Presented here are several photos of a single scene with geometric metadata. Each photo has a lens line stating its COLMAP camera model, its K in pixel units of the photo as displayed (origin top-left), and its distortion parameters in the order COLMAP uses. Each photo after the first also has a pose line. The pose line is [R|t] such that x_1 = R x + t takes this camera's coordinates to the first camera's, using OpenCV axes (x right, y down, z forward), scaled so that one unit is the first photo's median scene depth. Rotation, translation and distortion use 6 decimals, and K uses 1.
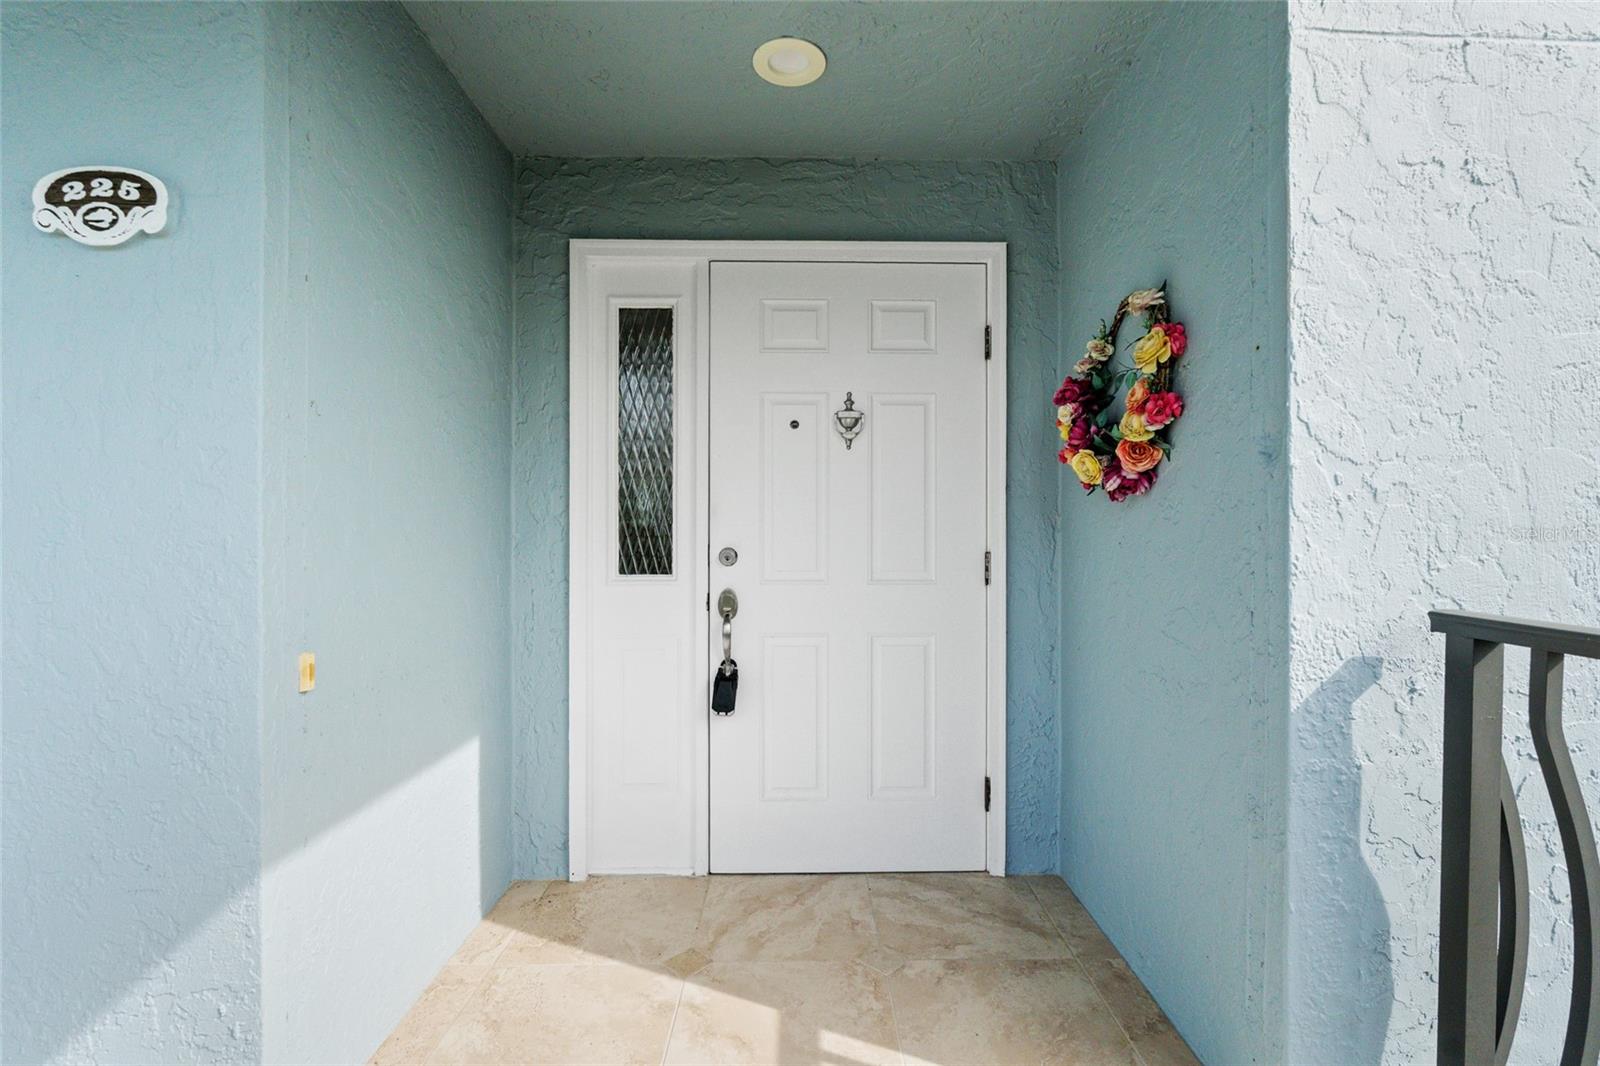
lens RADIAL K [[709.3, 0, 800.6], [0, 709.3, 535.6], [0, 0, 1]] dist [-0.002680, 0.001075]
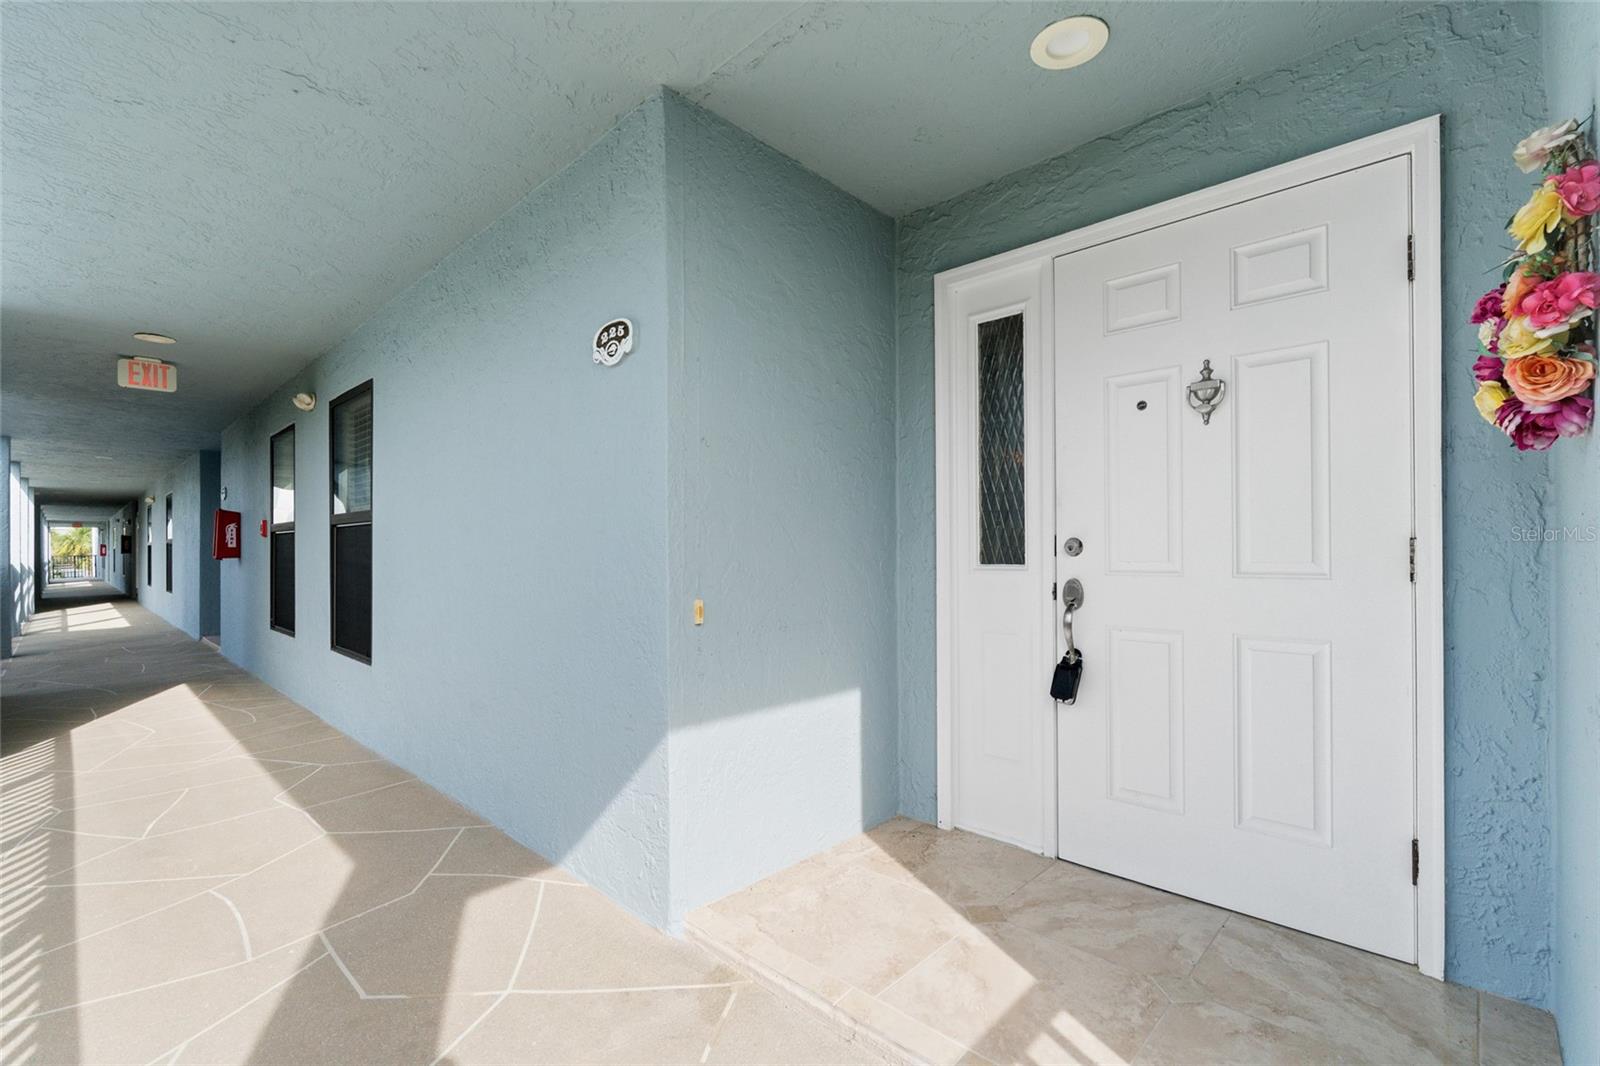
lens RADIAL K [[709.3, 0, 840.1], [0, 709.3, 553.5], [0, 0, 1]] dist [-0.002680, 0.001075]
pose [[0.728329, -0.004650, -0.685212, 0.355912], [0.004678, 0.999987, -0.001813, 0.040555], [0.685212, -0.001885, 0.728341, 0.045070]]
